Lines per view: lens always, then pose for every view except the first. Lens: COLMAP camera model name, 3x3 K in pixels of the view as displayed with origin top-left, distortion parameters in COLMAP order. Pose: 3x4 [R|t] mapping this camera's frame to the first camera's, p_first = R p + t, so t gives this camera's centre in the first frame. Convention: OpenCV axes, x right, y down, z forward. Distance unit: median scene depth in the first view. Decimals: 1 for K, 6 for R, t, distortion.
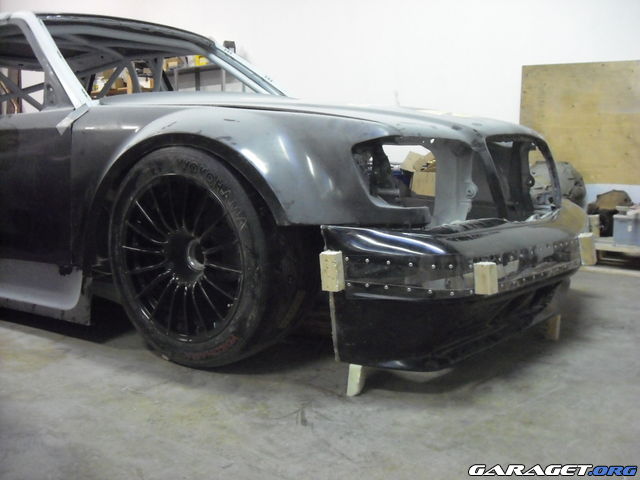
lens RADIAL K [[685.7, 0, 322.3], [0, 685.7, 243.6], [0, 0, 1]] dist [-0.239298, 0.273118]
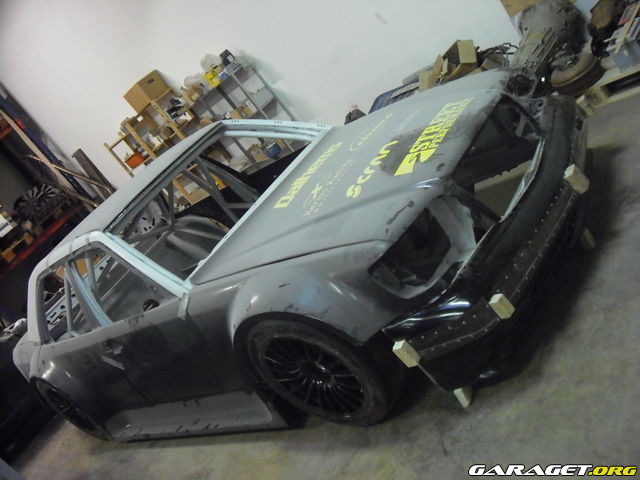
lens RADIAL K [[685.7, 0, 322.3], [0, 685.7, 243.6], [0, 0, 1]] dist [-0.239298, 0.273118]
pose [[0.799001, -0.539733, -0.265114, 0.353793], [0.588178, 0.793174, 0.157869, -0.443345], [0.125075, -0.282072, 0.951205, -0.282658]]
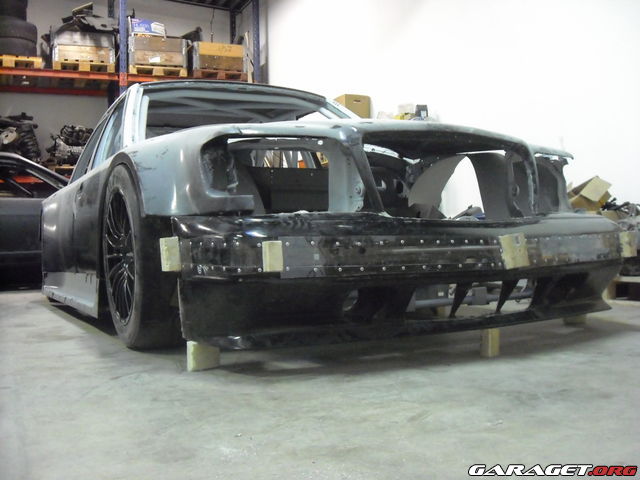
lens RADIAL K [[685.7, 0, 322.3], [0, 685.7, 243.6], [0, 0, 1]] dist [-0.239298, 0.273118]
pose [[0.876866, -0.019539, -0.480337, 0.744310], [-0.042503, 0.992110, -0.117948, 0.138885], [0.478852, 0.123840, 0.869117, 0.128179]]
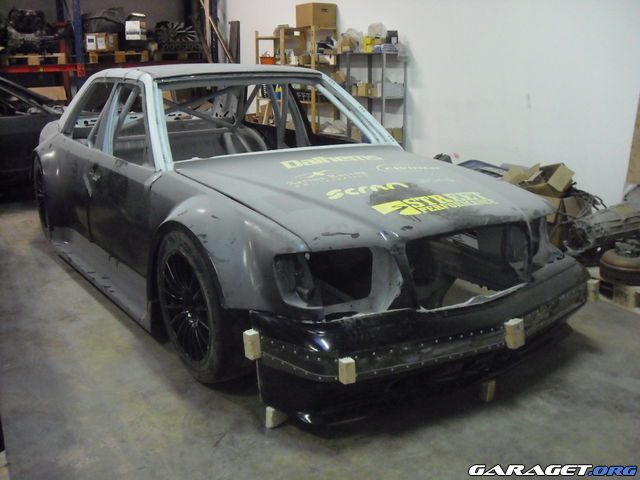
lens RADIAL K [[685.7, 0, 322.3], [0, 685.7, 243.6], [0, 0, 1]] dist [-0.239298, 0.273118]
pose [[0.923908, 0.105441, -0.367800, 0.617523], [-0.057151, 0.988525, 0.139827, -0.356282], [0.378323, -0.108167, 0.919332, -0.213837]]
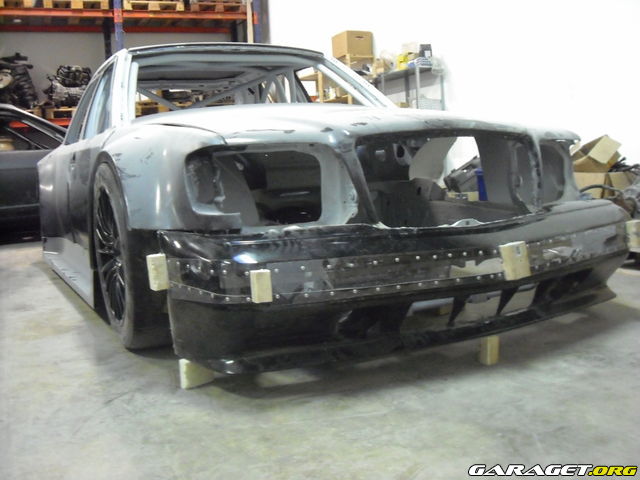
lens RADIAL K [[685.7, 0, 322.3], [0, 685.7, 243.6], [0, 0, 1]] dist [-0.239298, 0.273118]
pose [[0.870590, 0.023970, -0.491425, 0.745882], [-0.024090, 0.999691, 0.006085, -0.017694], [0.491419, 0.006541, 0.870898, 0.167397]]
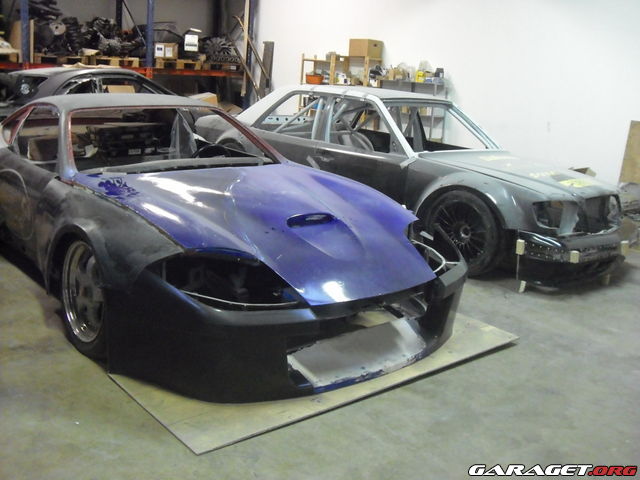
lens RADIAL K [[685.7, 0, 322.3], [0, 685.7, 243.6], [0, 0, 1]] dist [-0.239298, 0.273118]
pose [[0.977437, 0.123220, -0.171564, -0.295769], [-0.104621, 0.988008, 0.113557, -0.193849], [0.183499, -0.093046, 0.978607, -1.777940]]
